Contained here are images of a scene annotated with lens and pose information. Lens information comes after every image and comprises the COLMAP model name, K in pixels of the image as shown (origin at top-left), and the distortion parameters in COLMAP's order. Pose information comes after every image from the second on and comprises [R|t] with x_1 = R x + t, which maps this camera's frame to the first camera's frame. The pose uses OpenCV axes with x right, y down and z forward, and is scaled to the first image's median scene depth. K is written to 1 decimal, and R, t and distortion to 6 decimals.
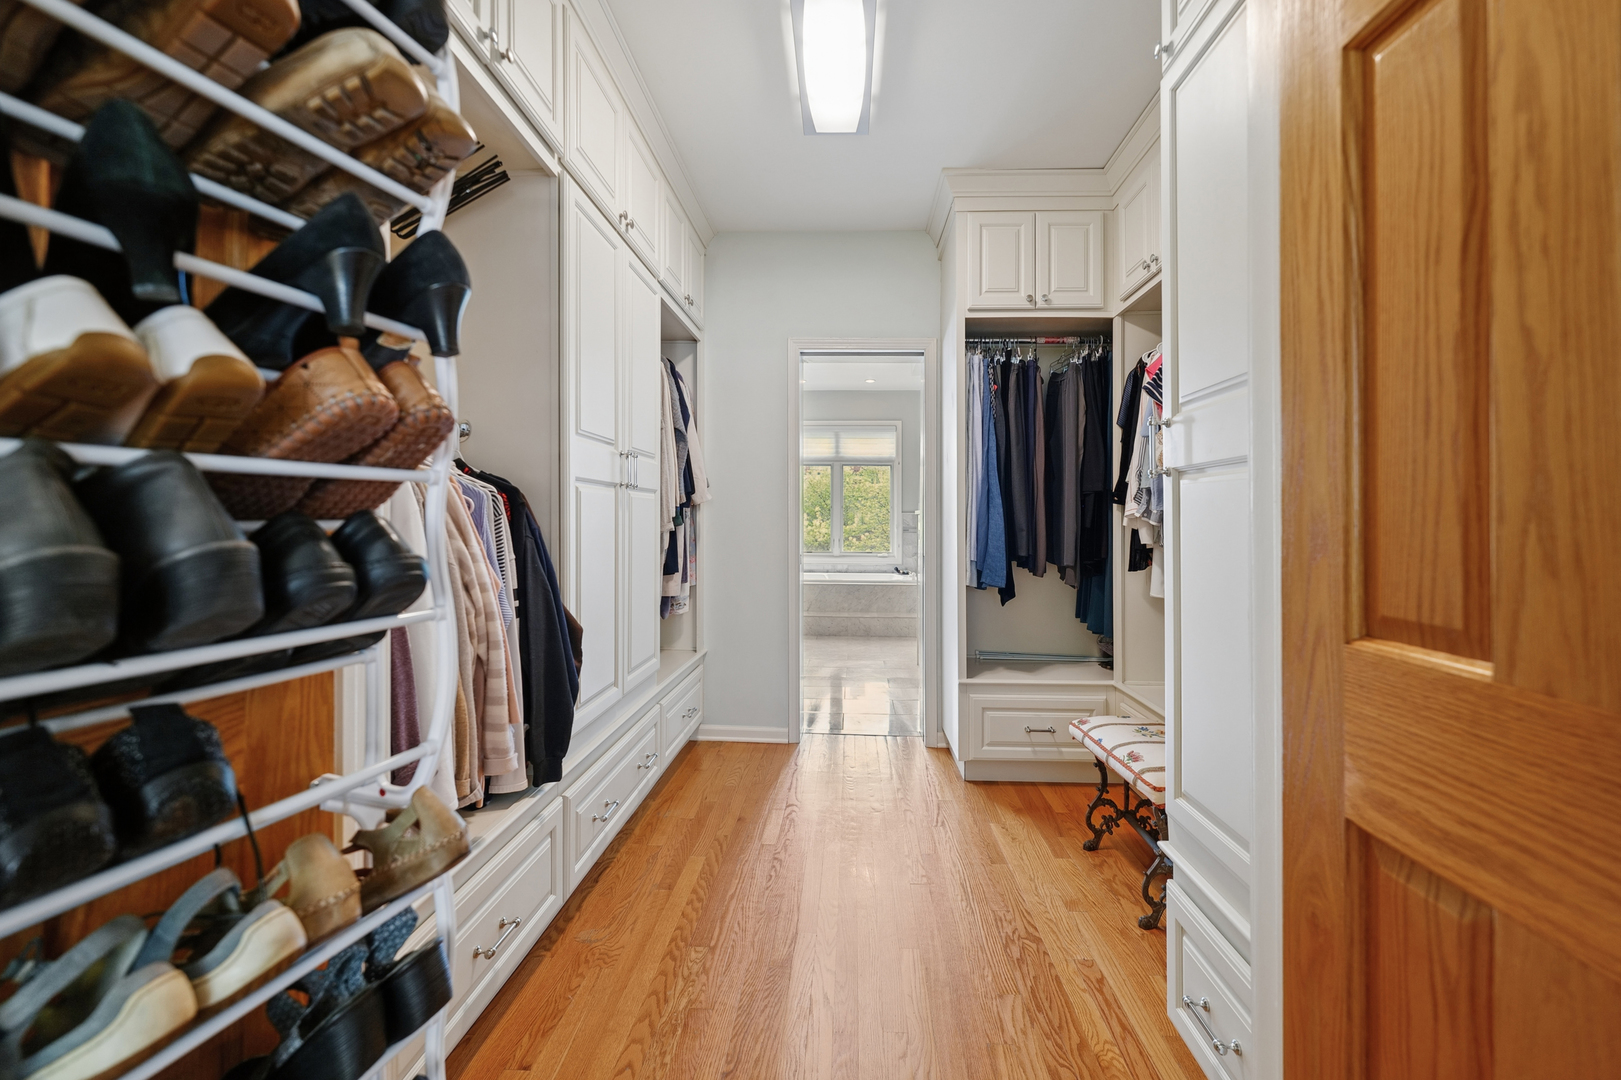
lens RADIAL K [[672.0, 0, 813.8], [0, 672.0, 528.2], [0, 0, 1]] dist [0.003806, -0.001045]
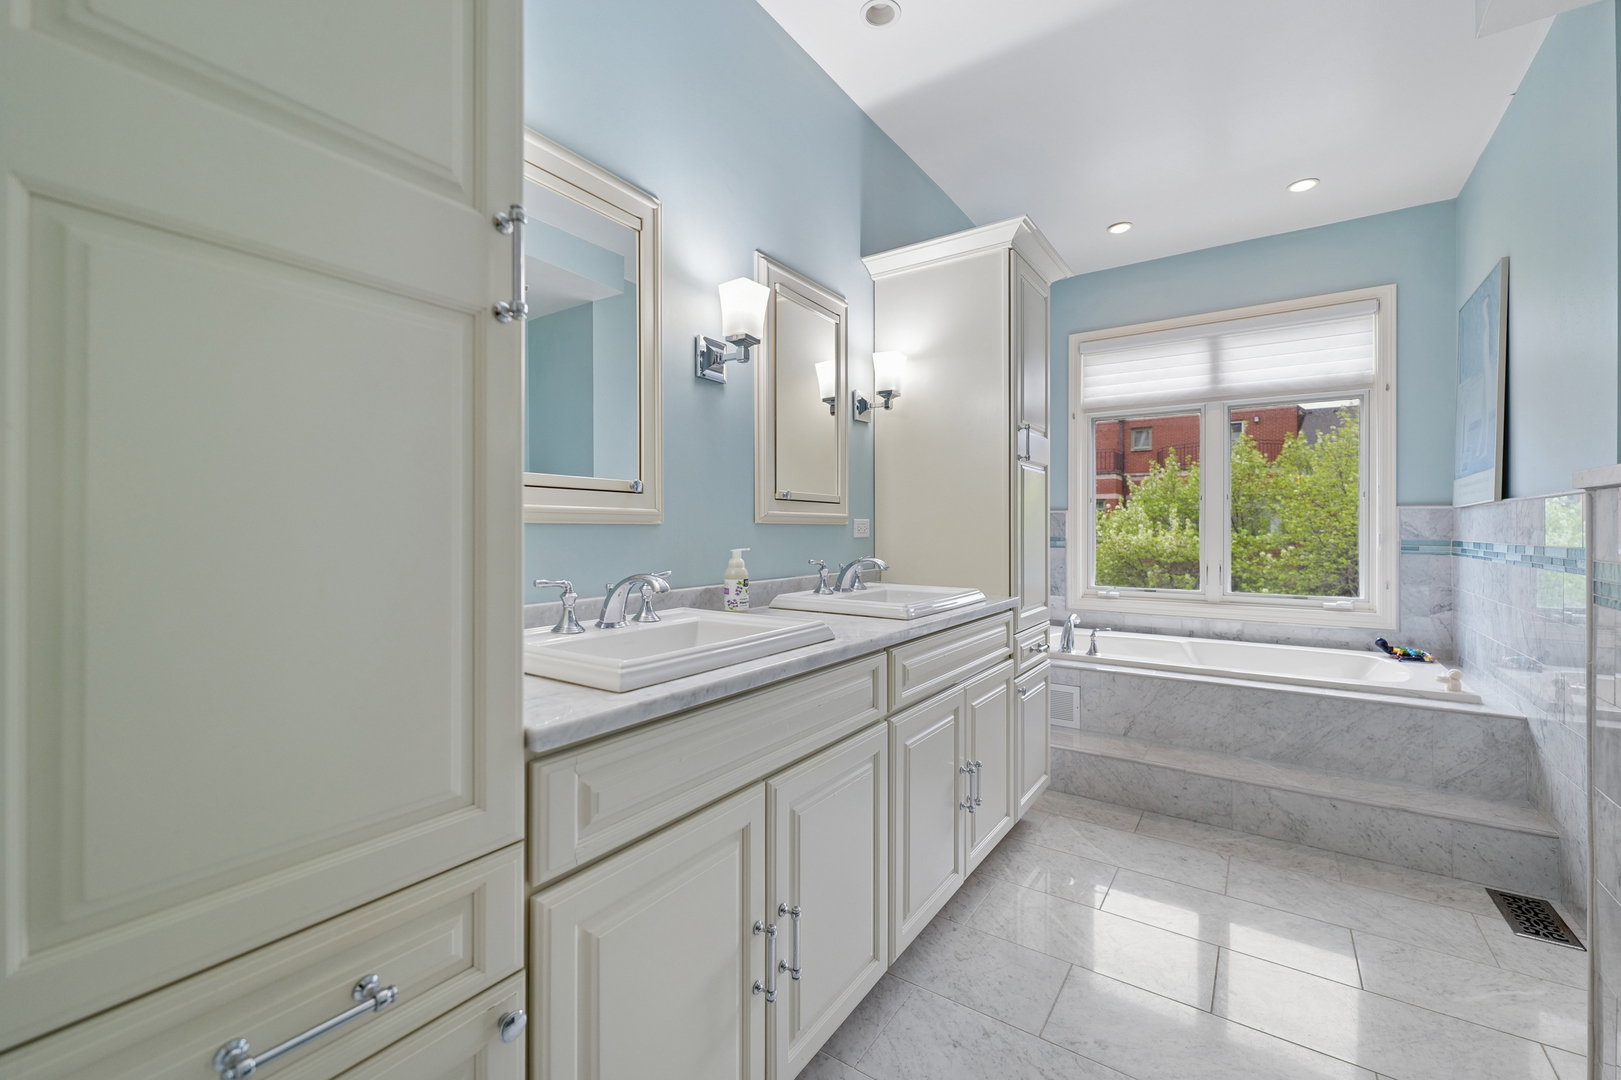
lens RADIAL K [[672.0, 0, 809.1], [0, 672.0, 532.8], [0, 0, 1]] dist [0.003806, -0.001045]
pose [[0.856726, -0.002274, -0.515766, 0.034281], [-0.001396, 0.999976, -0.006727, -0.002503], [0.515770, 0.006484, 0.856703, 0.455429]]
